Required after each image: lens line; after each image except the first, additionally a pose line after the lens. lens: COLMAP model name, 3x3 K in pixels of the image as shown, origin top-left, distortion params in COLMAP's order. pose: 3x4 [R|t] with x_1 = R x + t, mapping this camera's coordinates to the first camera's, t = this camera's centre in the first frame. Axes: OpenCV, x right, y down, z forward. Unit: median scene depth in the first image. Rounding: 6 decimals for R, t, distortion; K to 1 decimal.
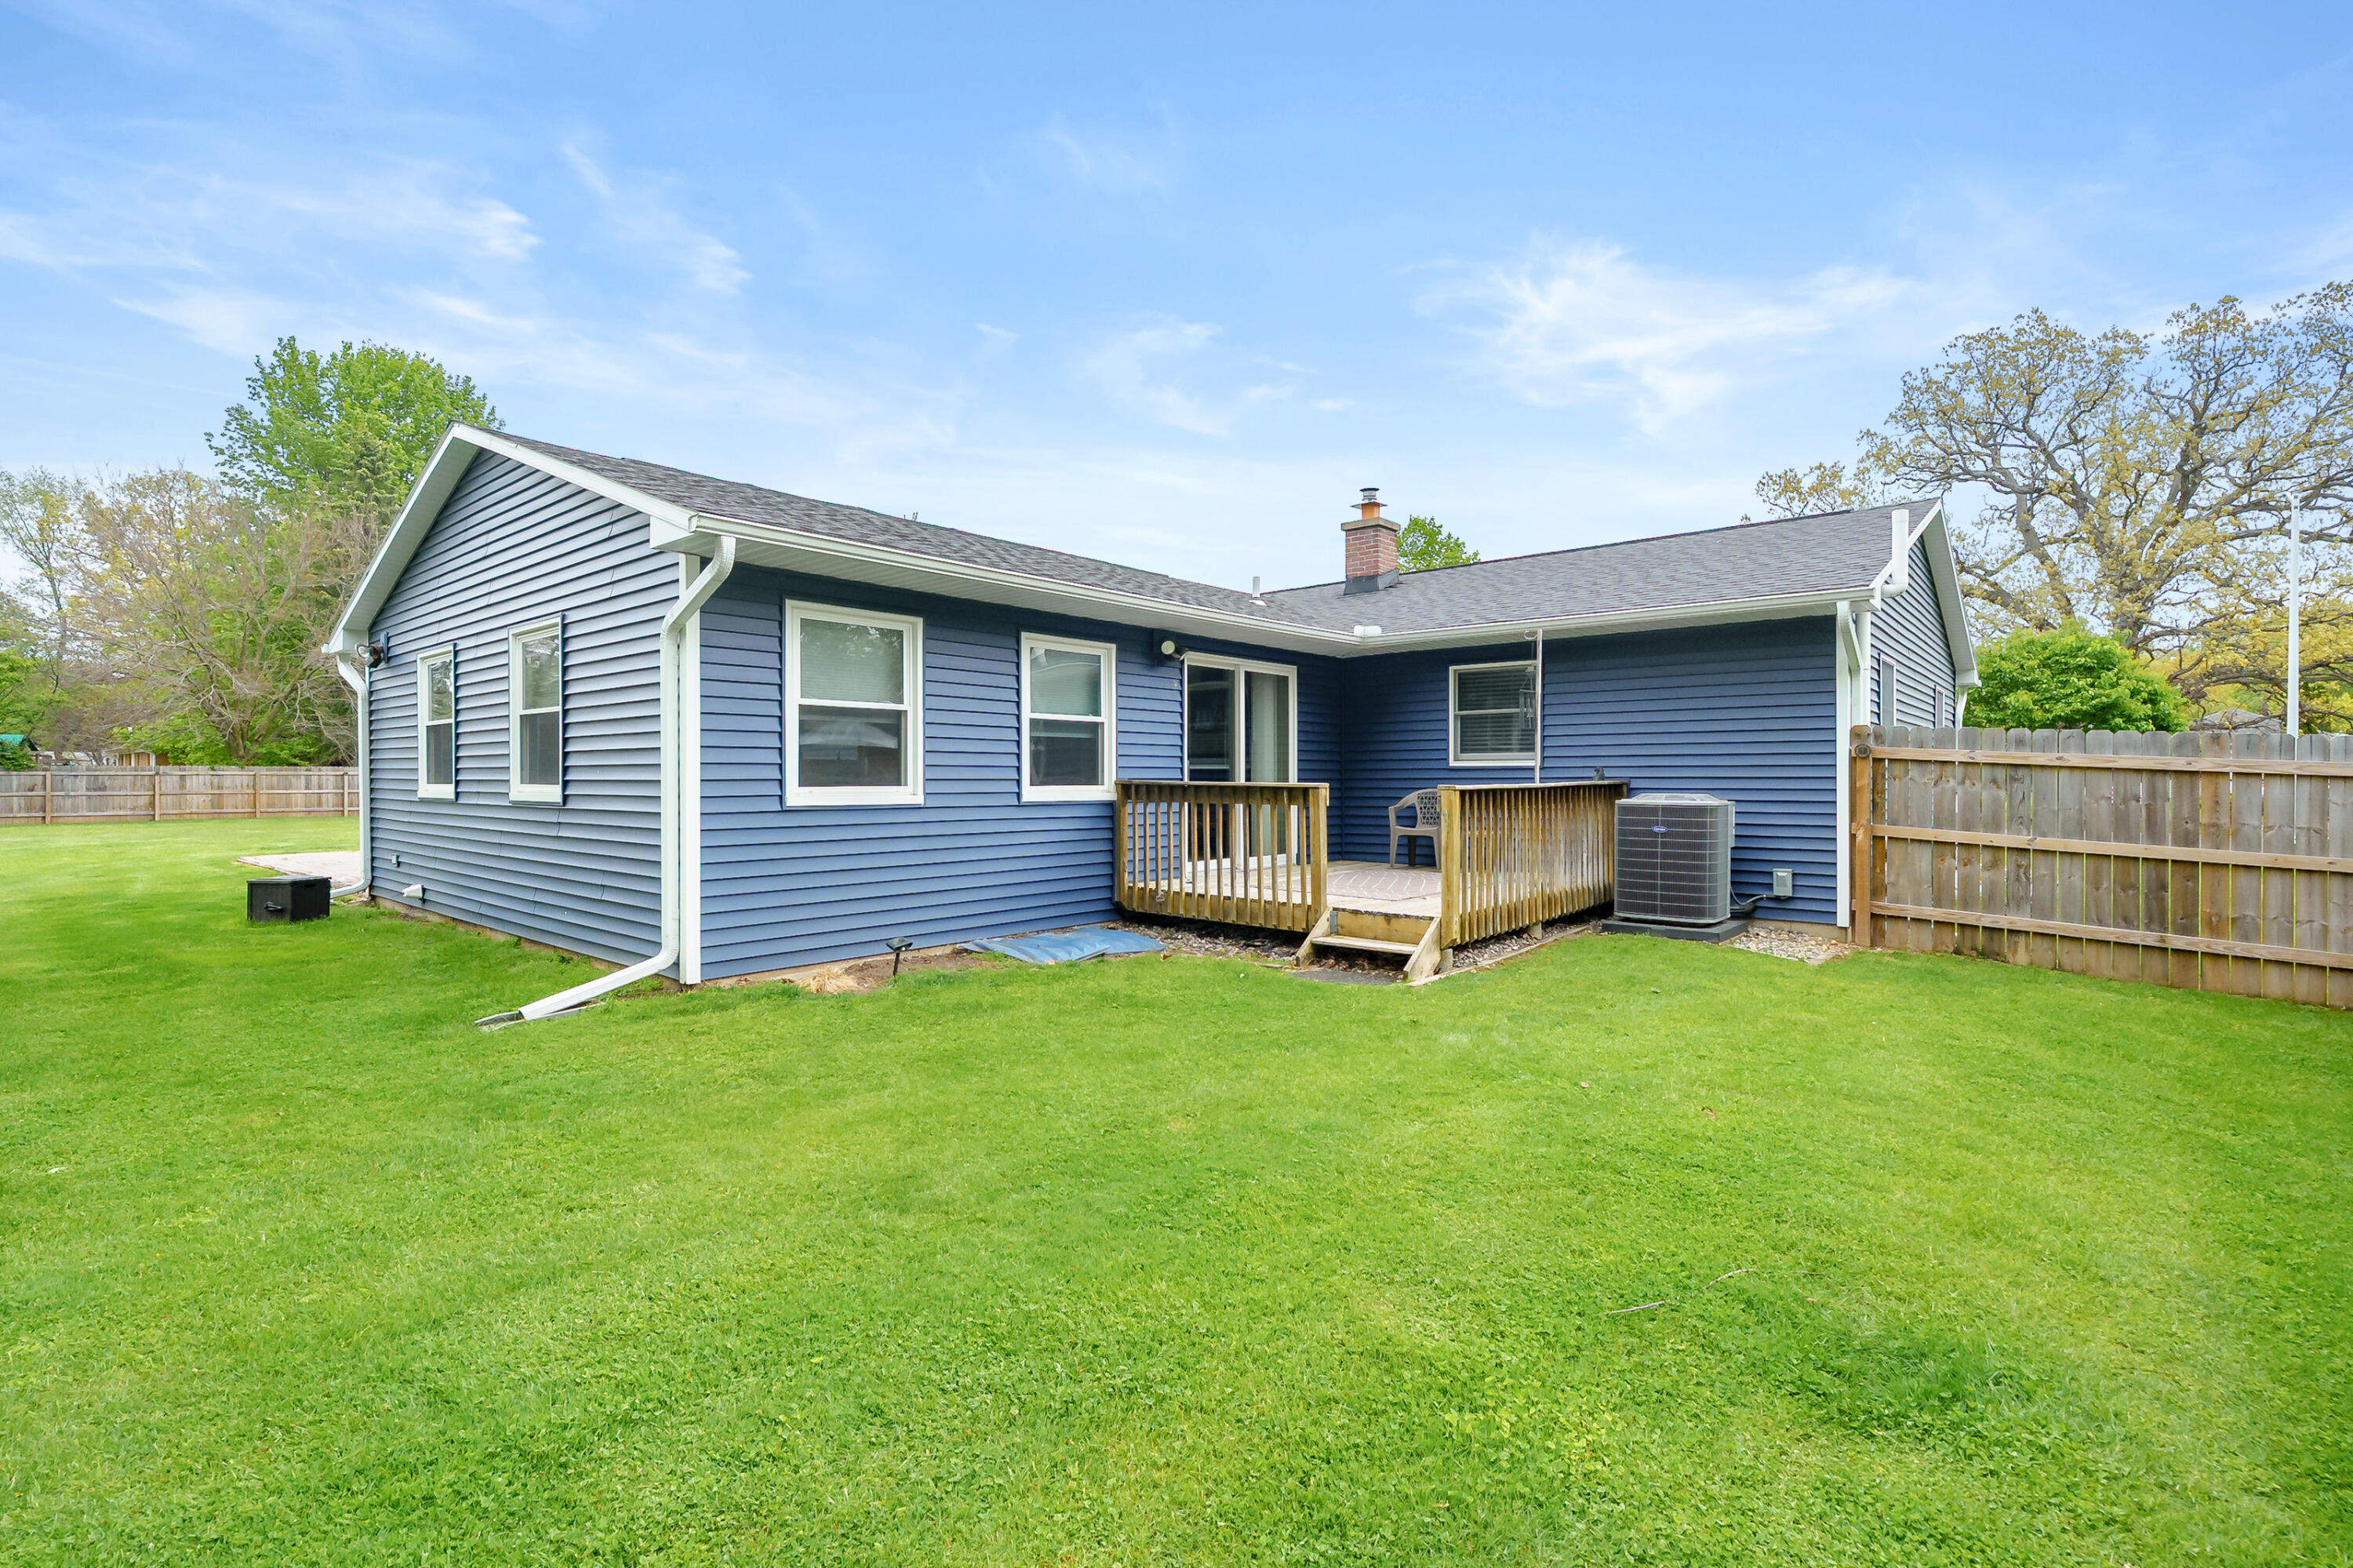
lens RADIAL K [[1067.3, 0, 1175.3], [0, 1067.3, 764.5], [0, 0, 1]] dist [-0.002928, 0.000615]
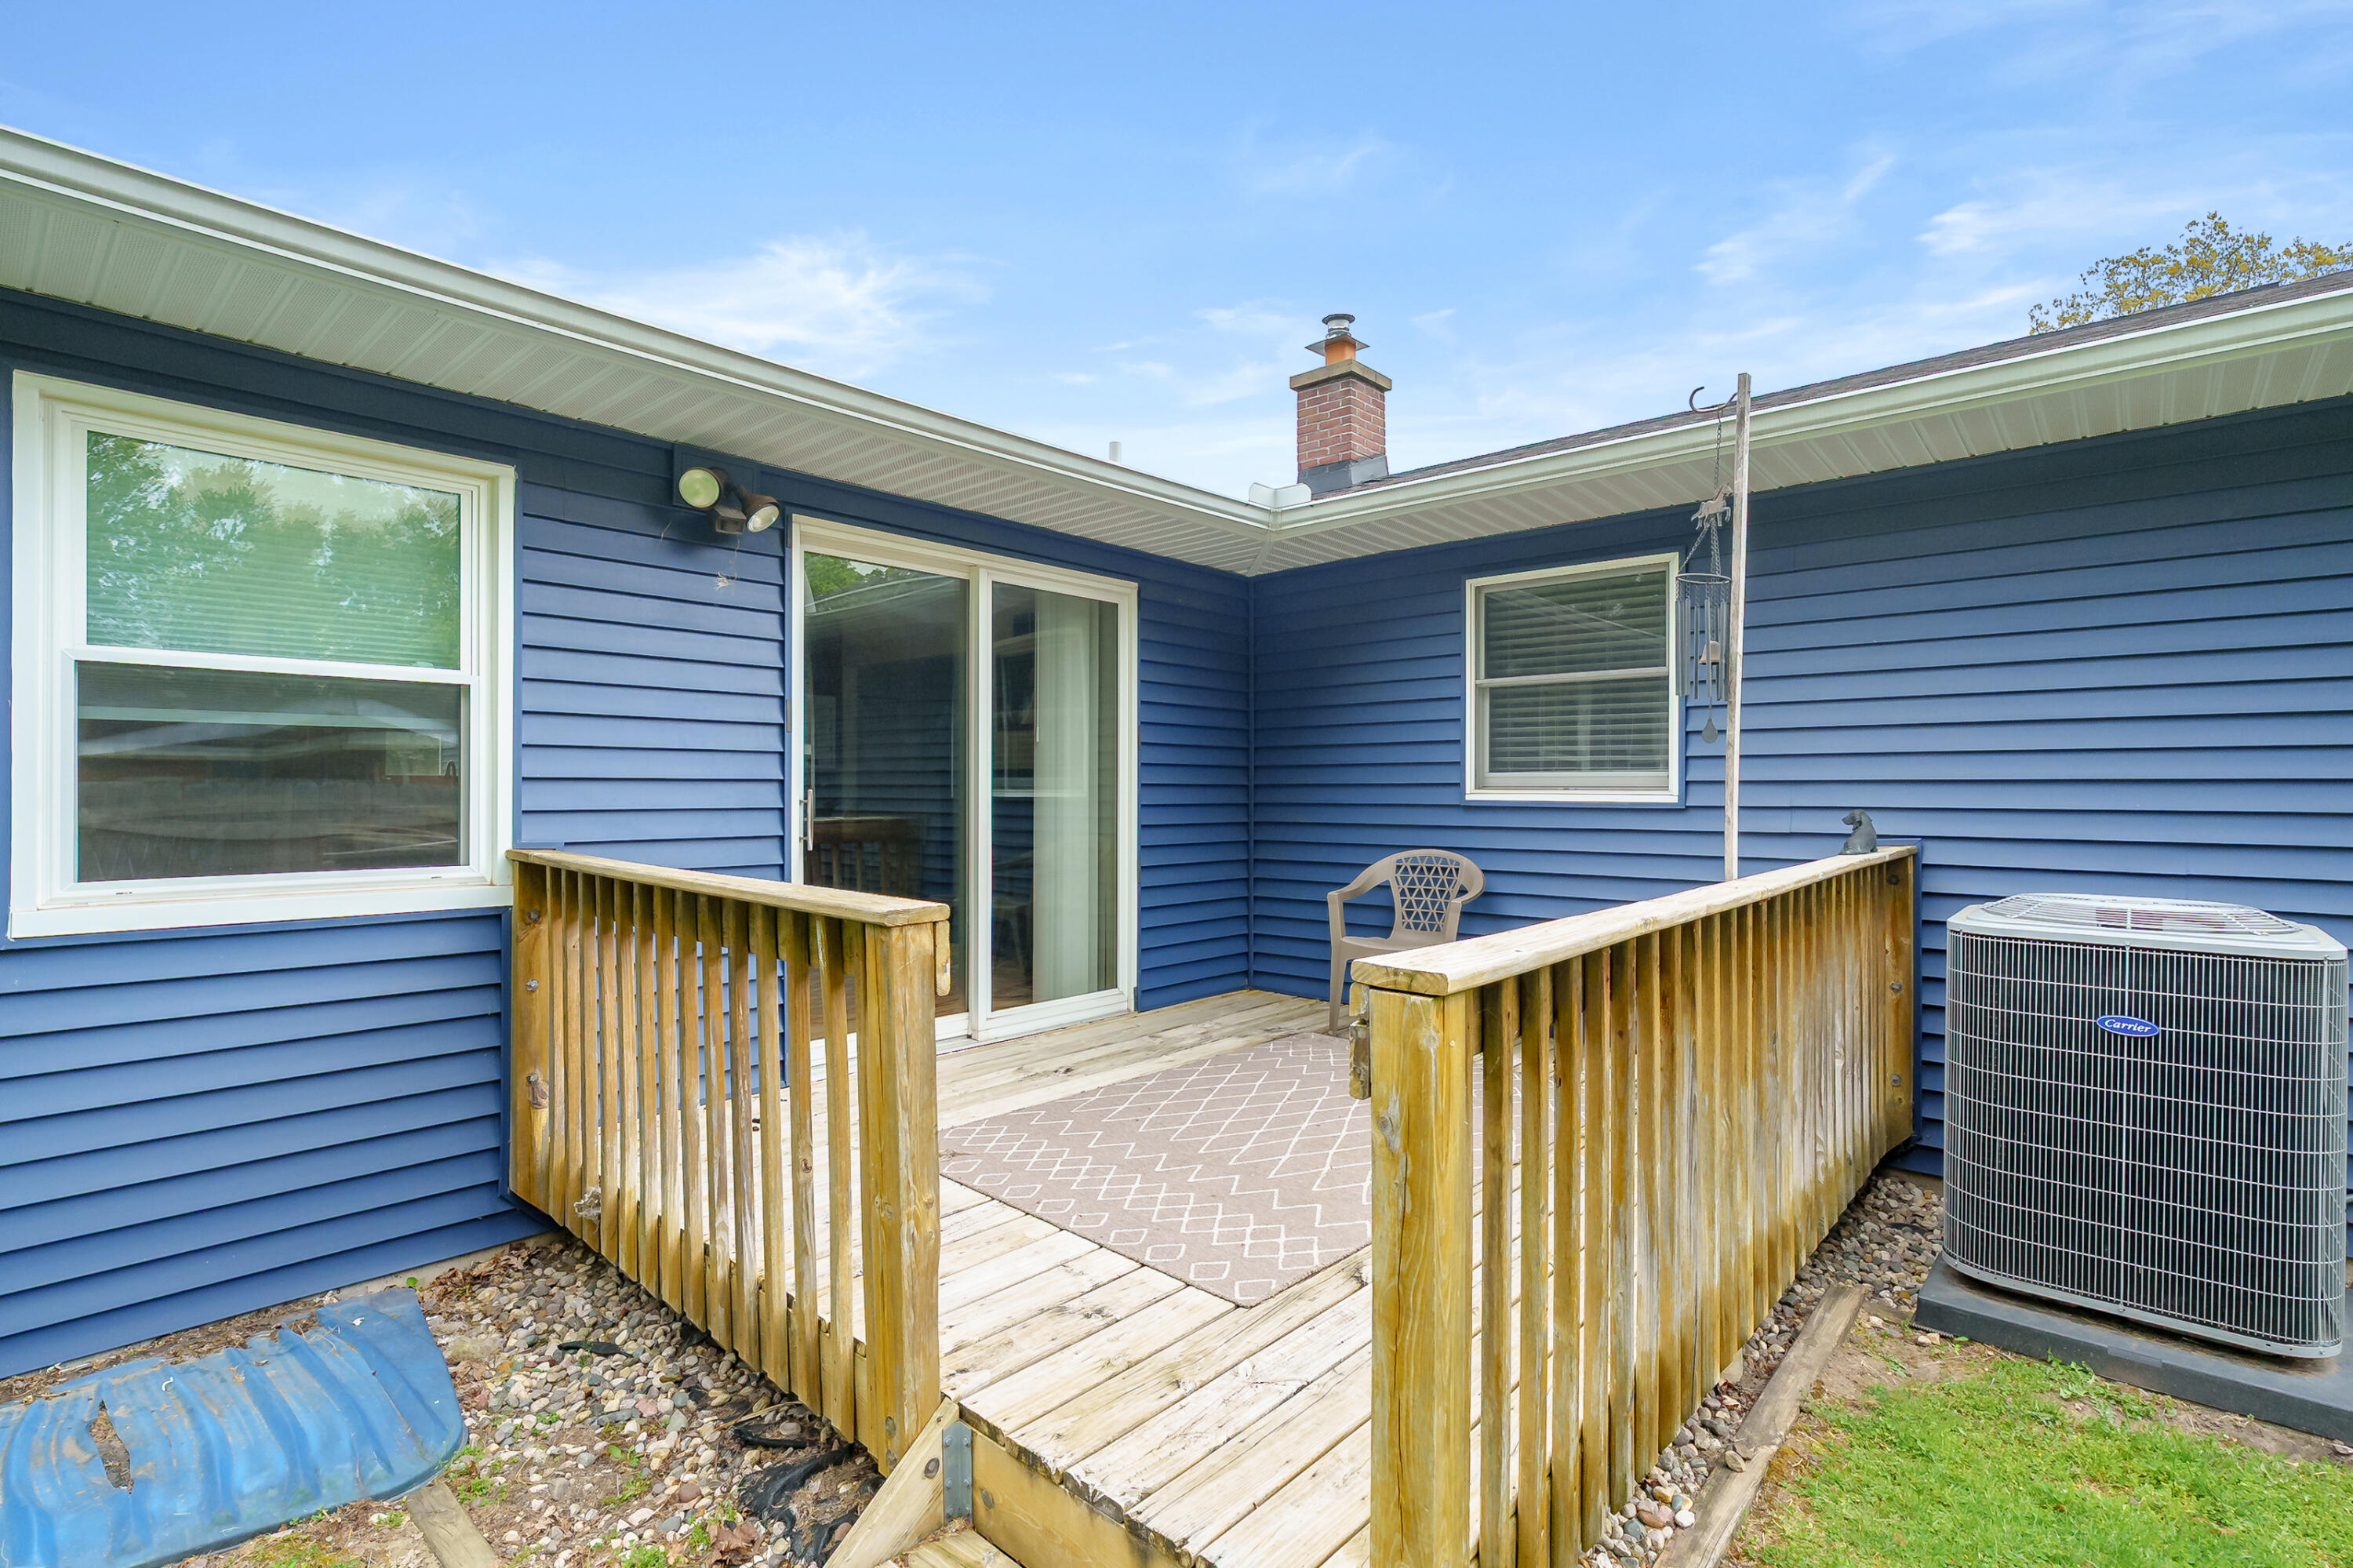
lens RADIAL K [[1152.3, 0, 1176.5], [0, 1152.3, 784.0], [0, 0, 1]] dist [-0.003434, -0.000418]
pose [[0.999960, 0.002181, -0.008674, 0.142464], [-0.002117, 0.999971, 0.007345, -0.008857], [0.008689, -0.007326, 0.999935, 0.524331]]
